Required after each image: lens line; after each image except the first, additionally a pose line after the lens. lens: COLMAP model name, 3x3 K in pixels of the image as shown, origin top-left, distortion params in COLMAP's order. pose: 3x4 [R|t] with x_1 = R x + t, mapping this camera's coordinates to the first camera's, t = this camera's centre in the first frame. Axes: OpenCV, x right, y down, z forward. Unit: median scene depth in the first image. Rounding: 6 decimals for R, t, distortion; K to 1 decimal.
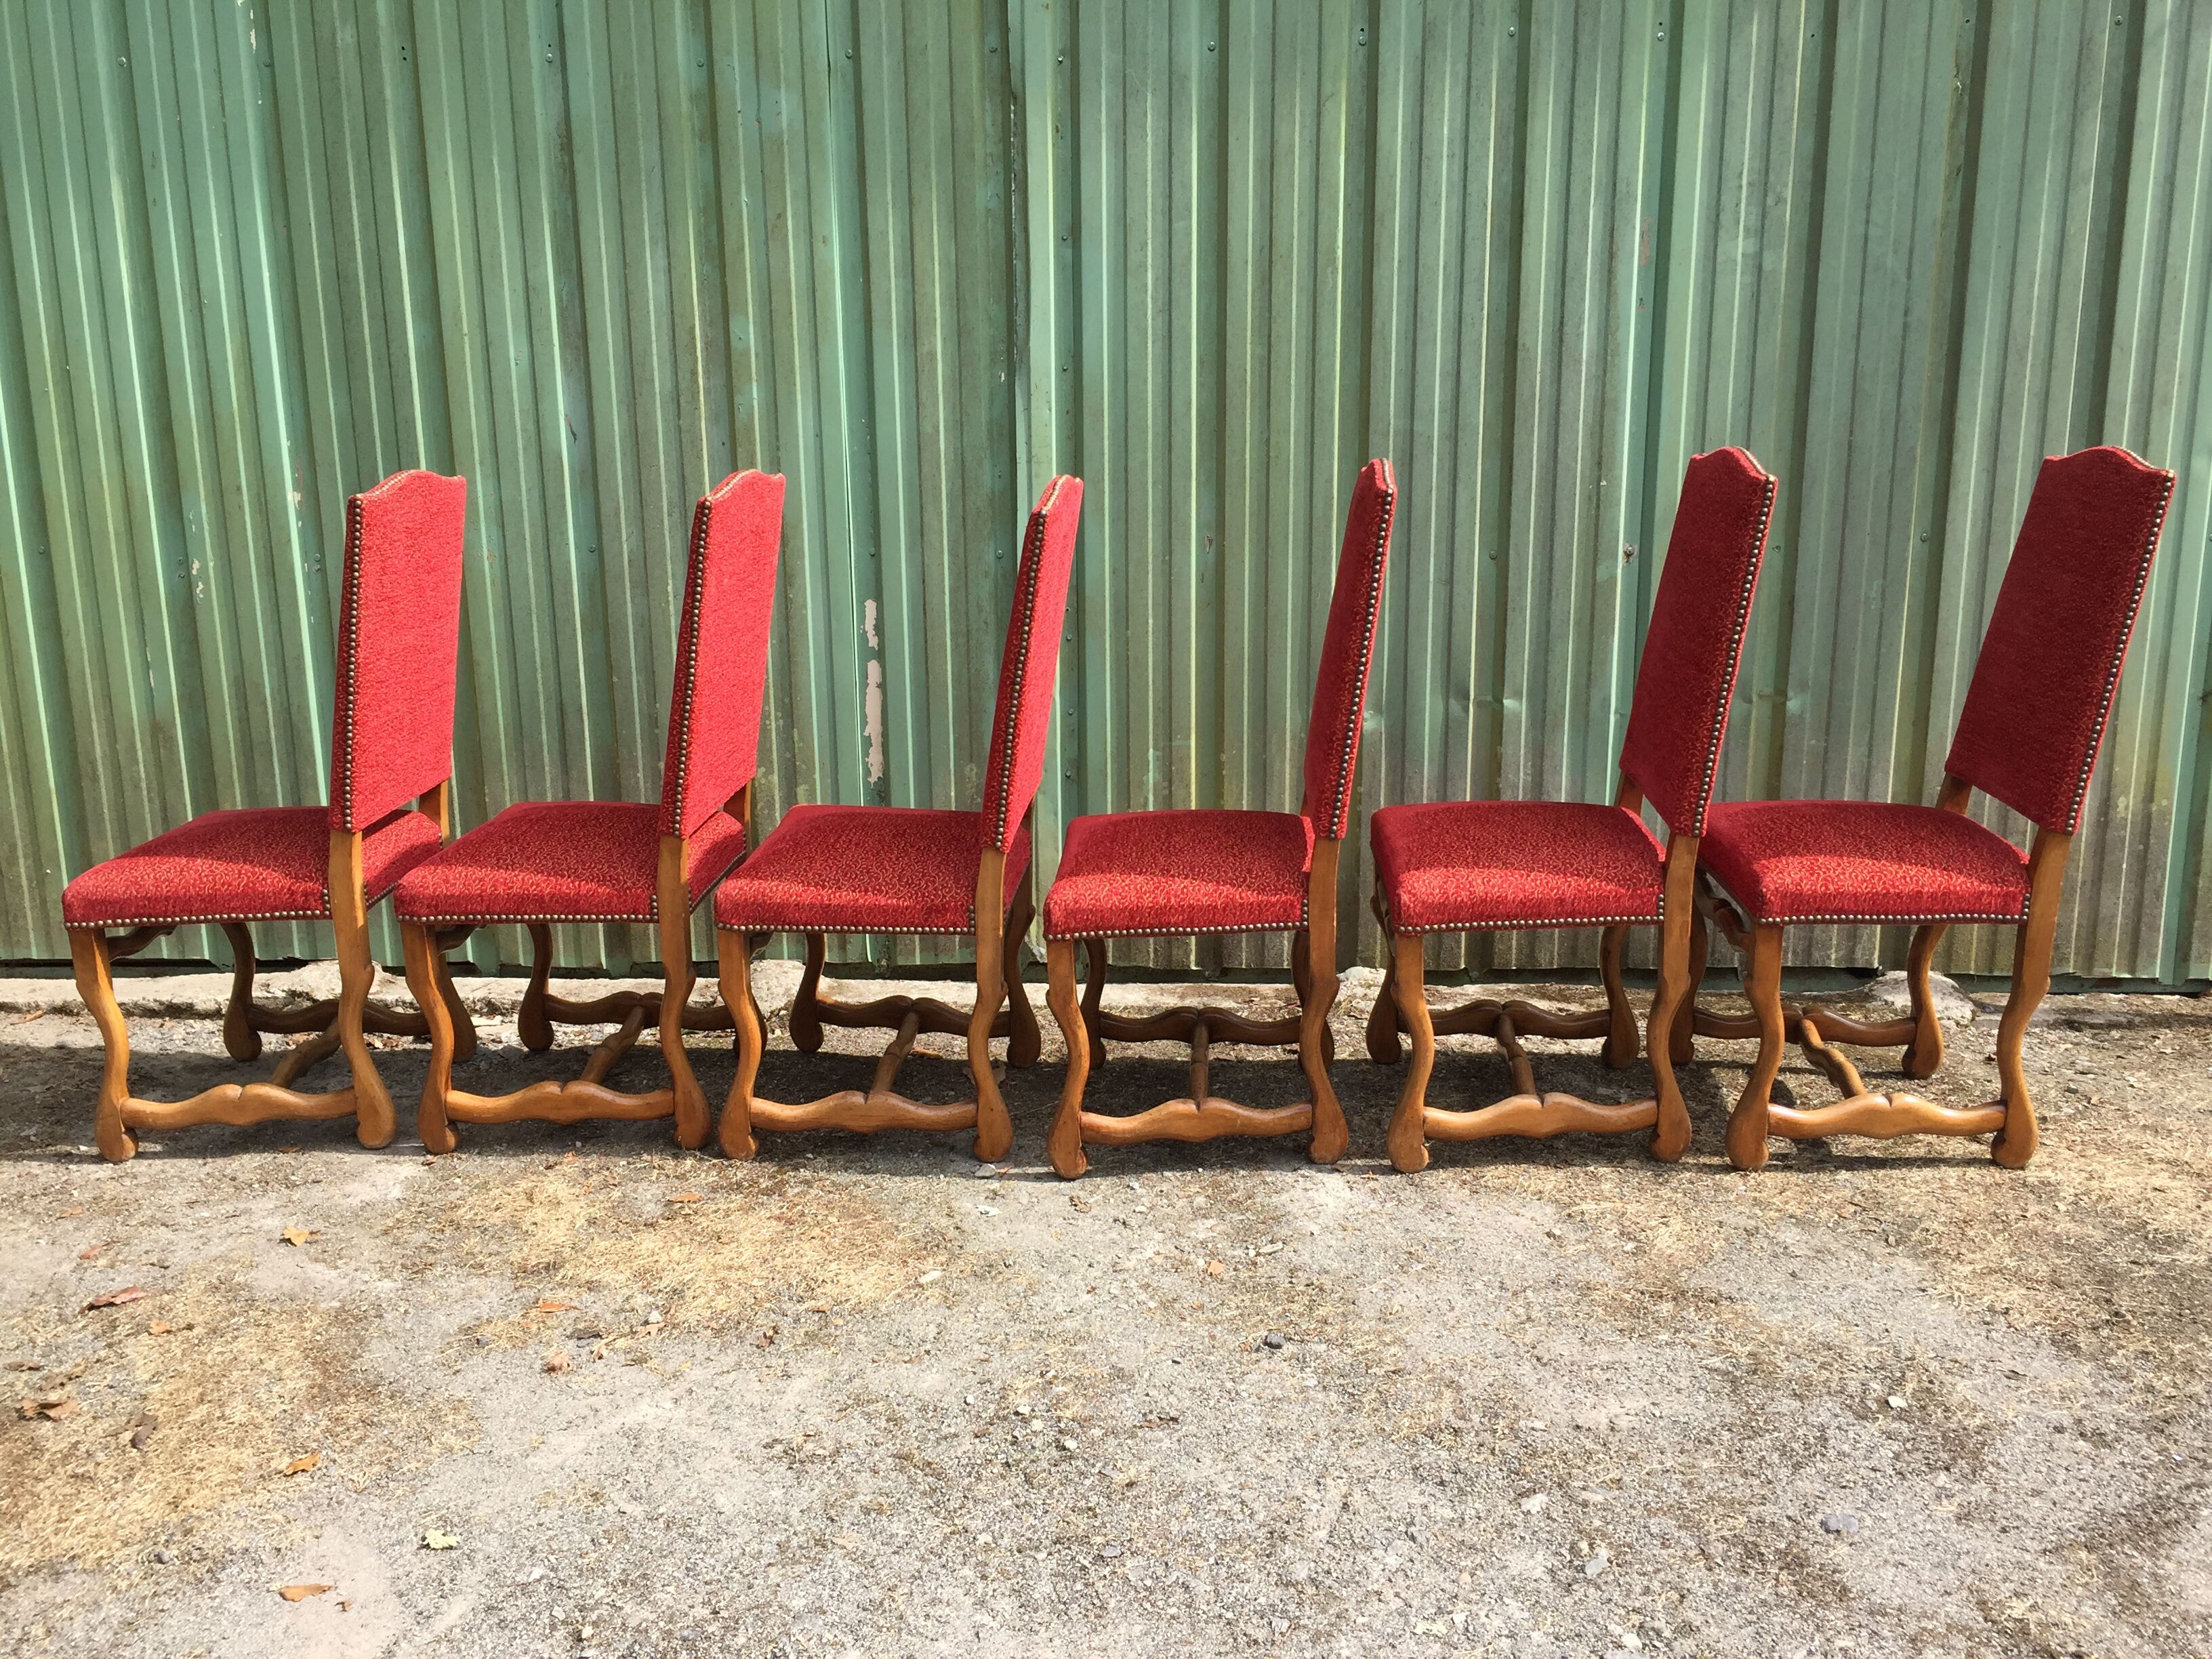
lens RADIAL K [[1888.1, 0, 1097.4], [0, 1888.1, 844.9], [0, 0, 1]] dist [0.086953, -0.122561]
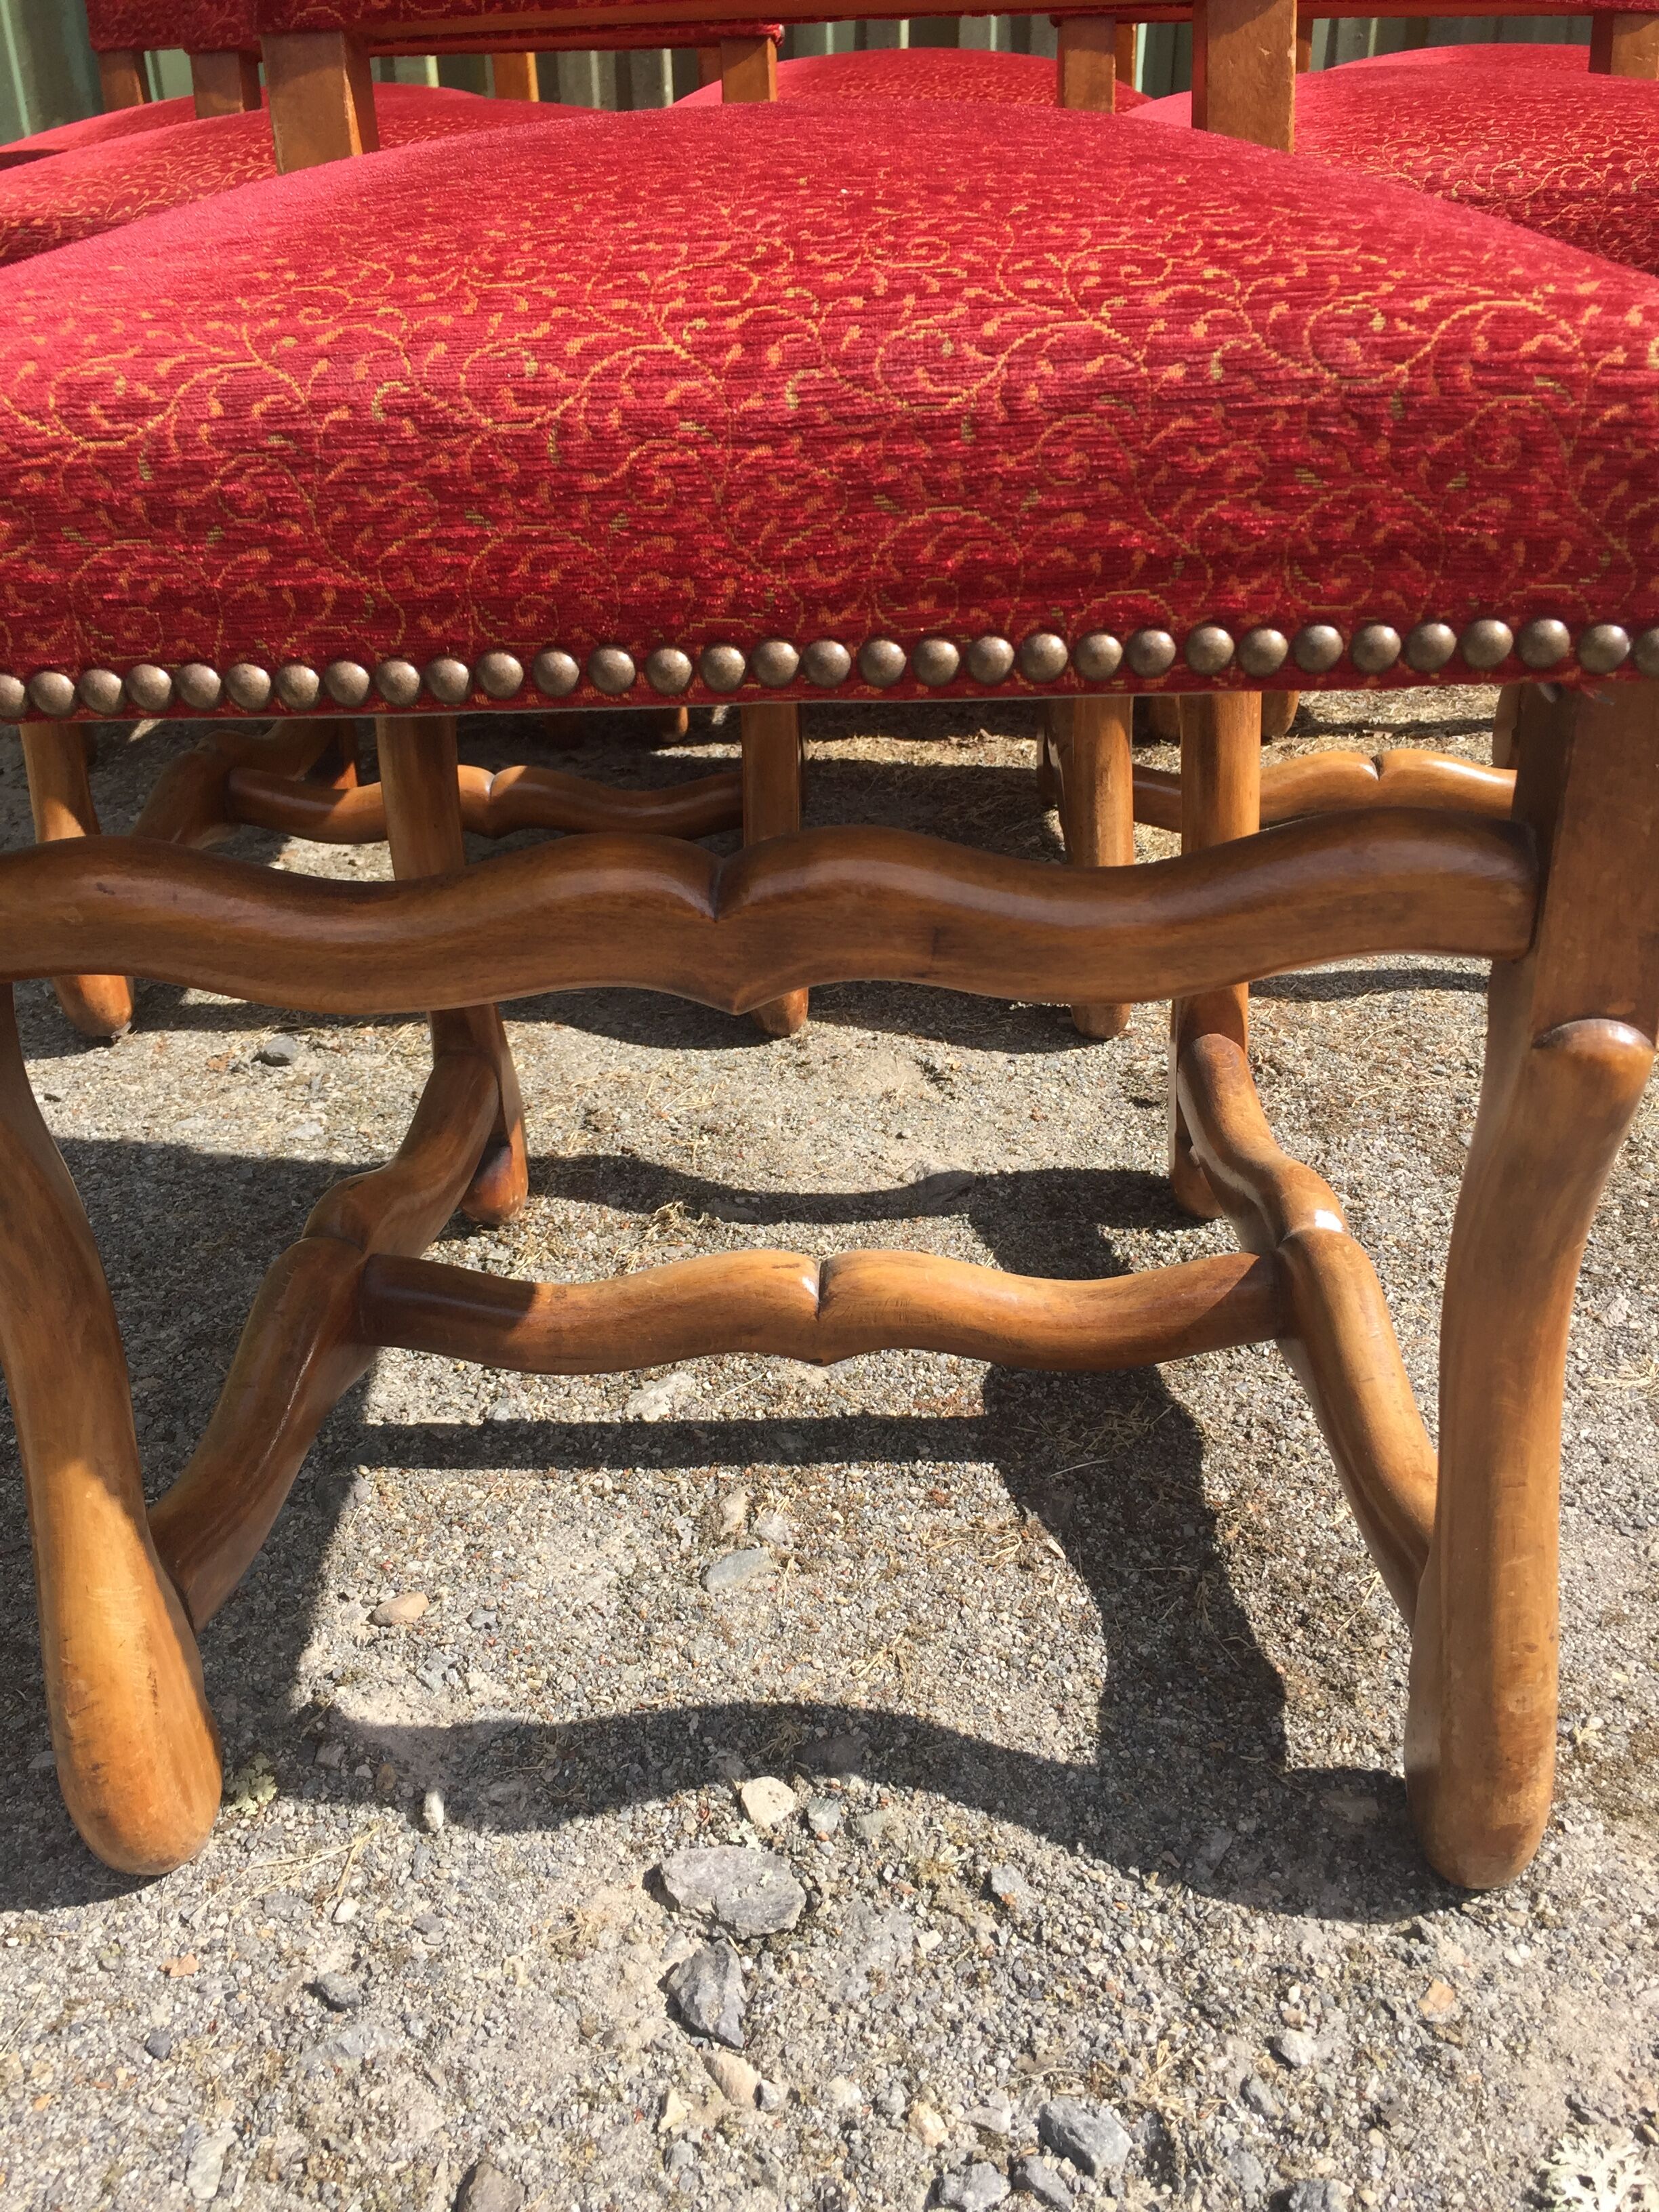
lens RADIAL K [[1896.1, 0, 865.7], [0, 1896.1, 1109.6], [0, 0, 1]] dist [0.080591, -0.115046]
pose [[0.997734, -0.024794, 0.062553, 0.204165], [0.007551, 0.965022, 0.262059, 0.144727], [-0.066862, -0.260993, 0.963022, 0.505105]]
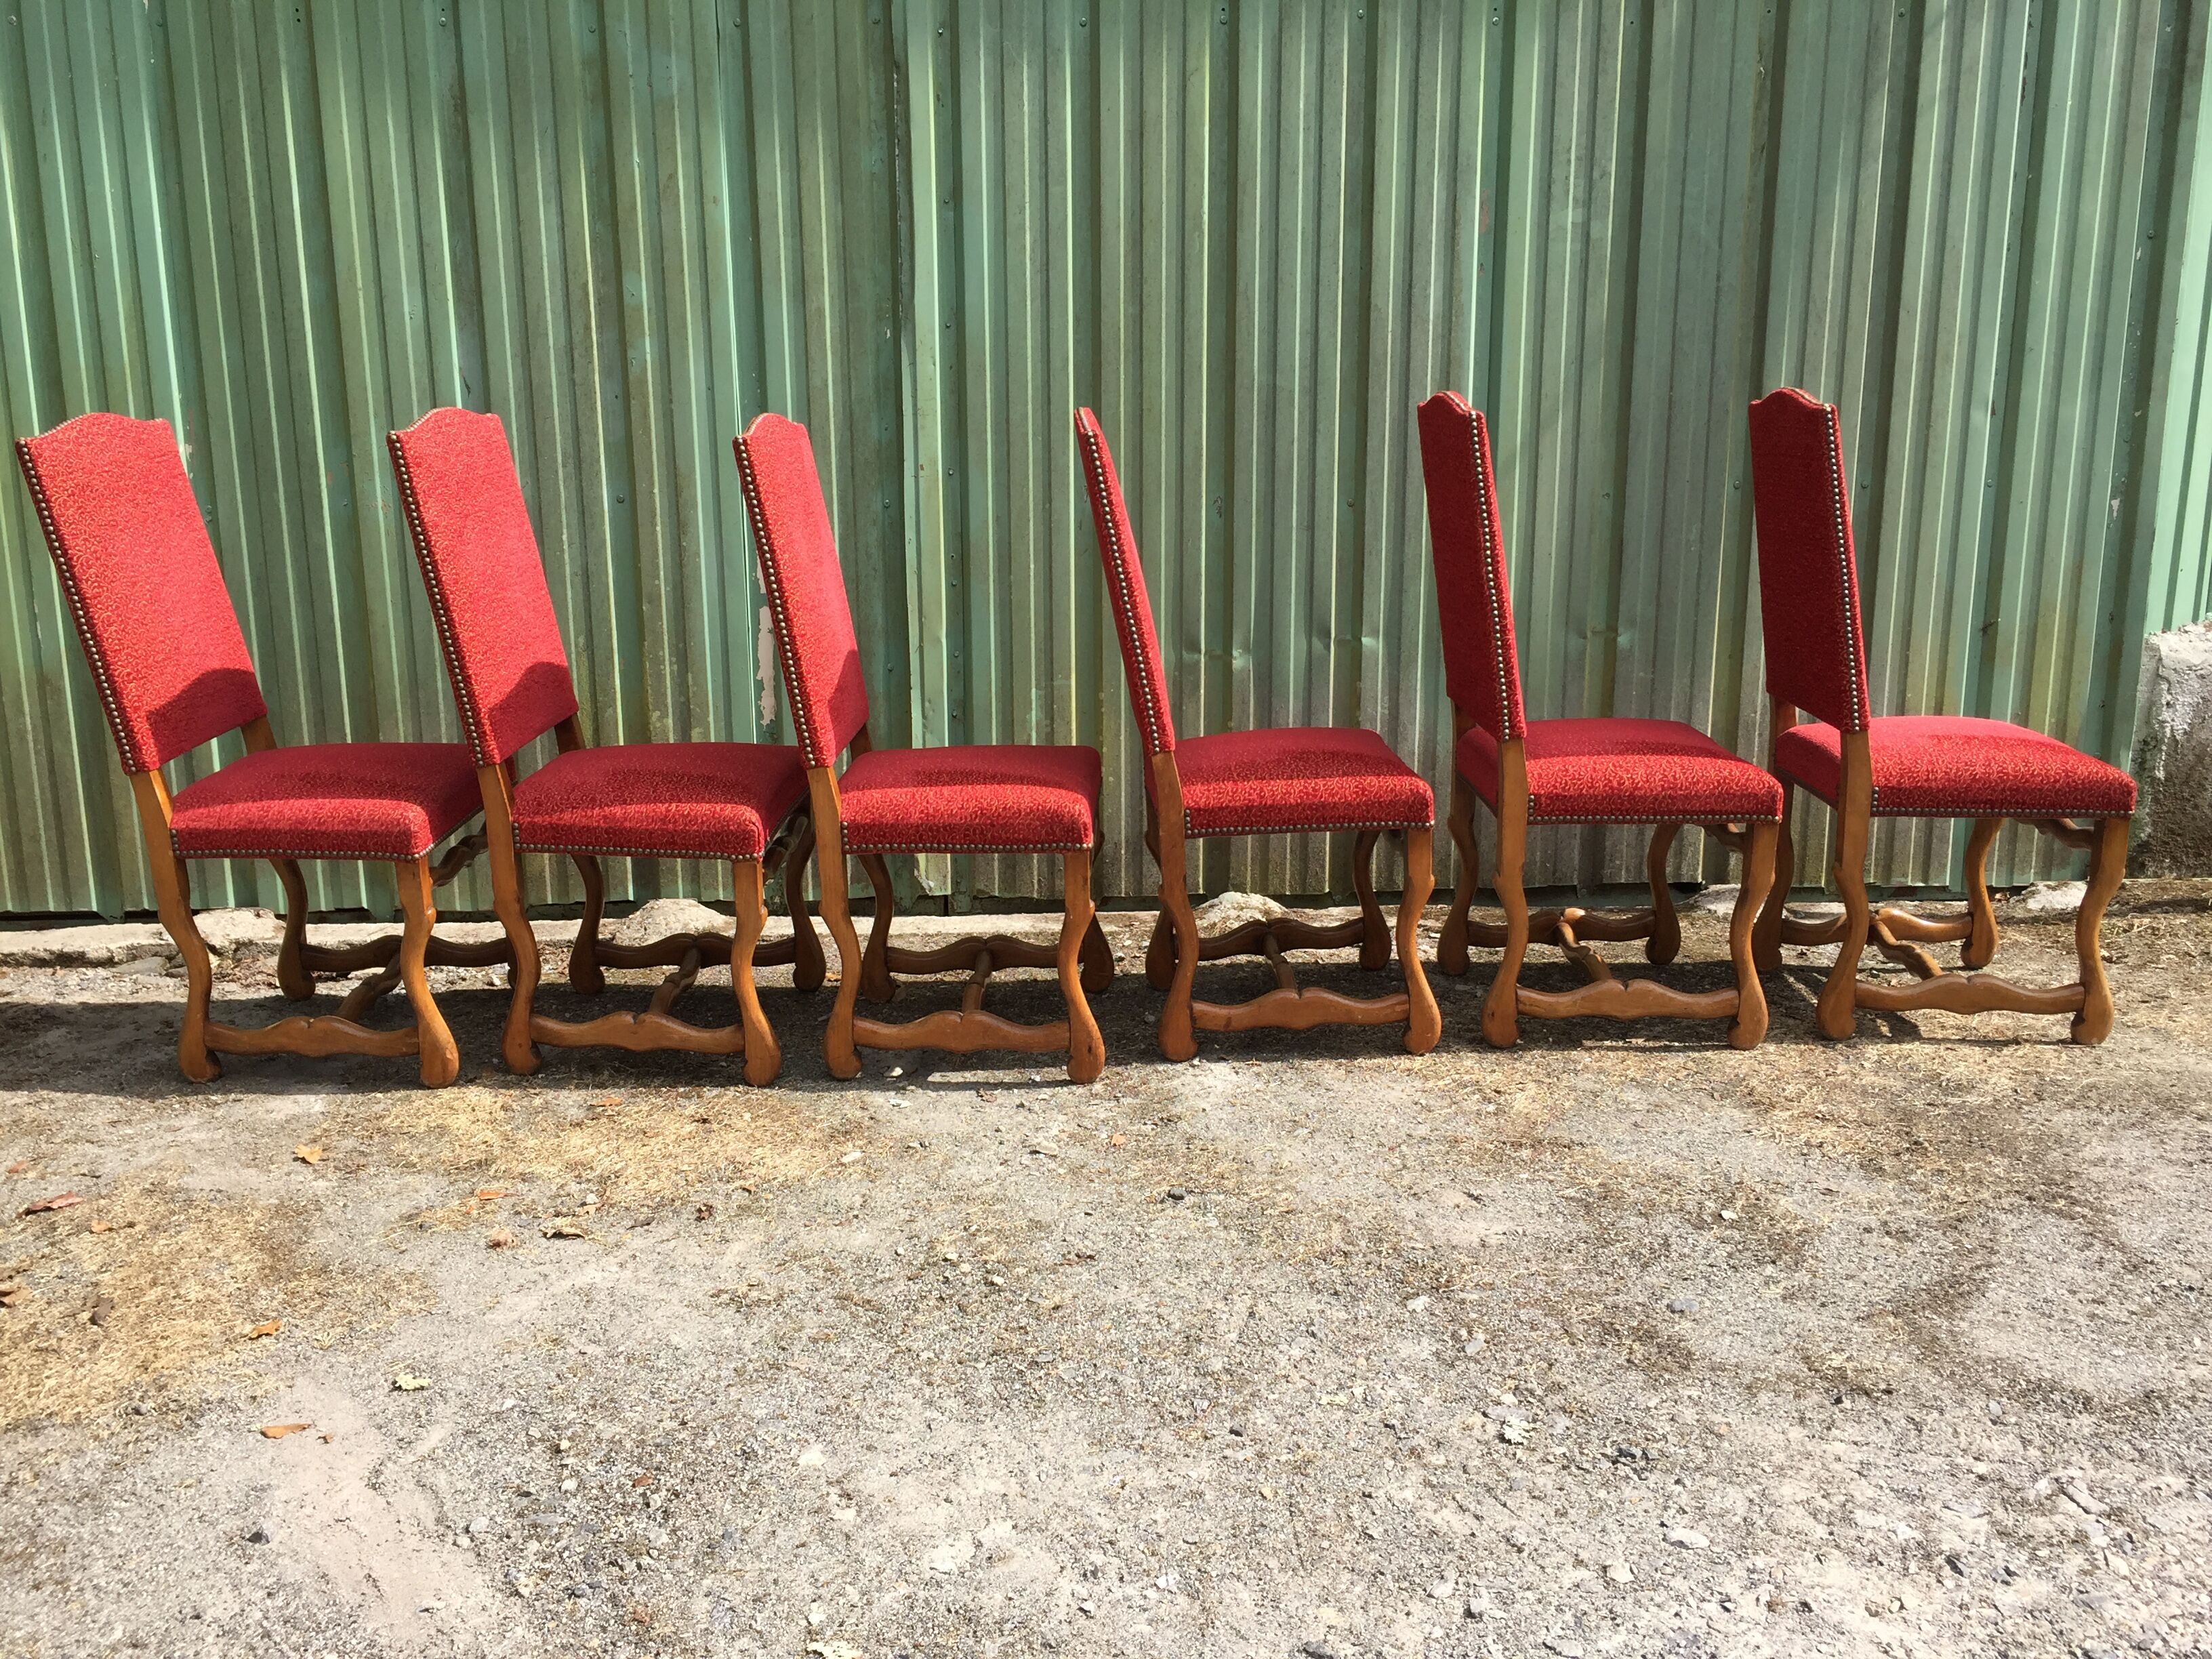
lens RADIAL K [[1896.1, 0, 1106.2], [0, 1896.1, 825.9], [0, 0, 1]] dist [0.080591, -0.115046]
pose [[0.995863, -0.018030, 0.089057, -0.039117], [0.019475, 0.999692, -0.015380, 0.063554], [-0.088752, 0.017051, 0.995908, -0.083702]]
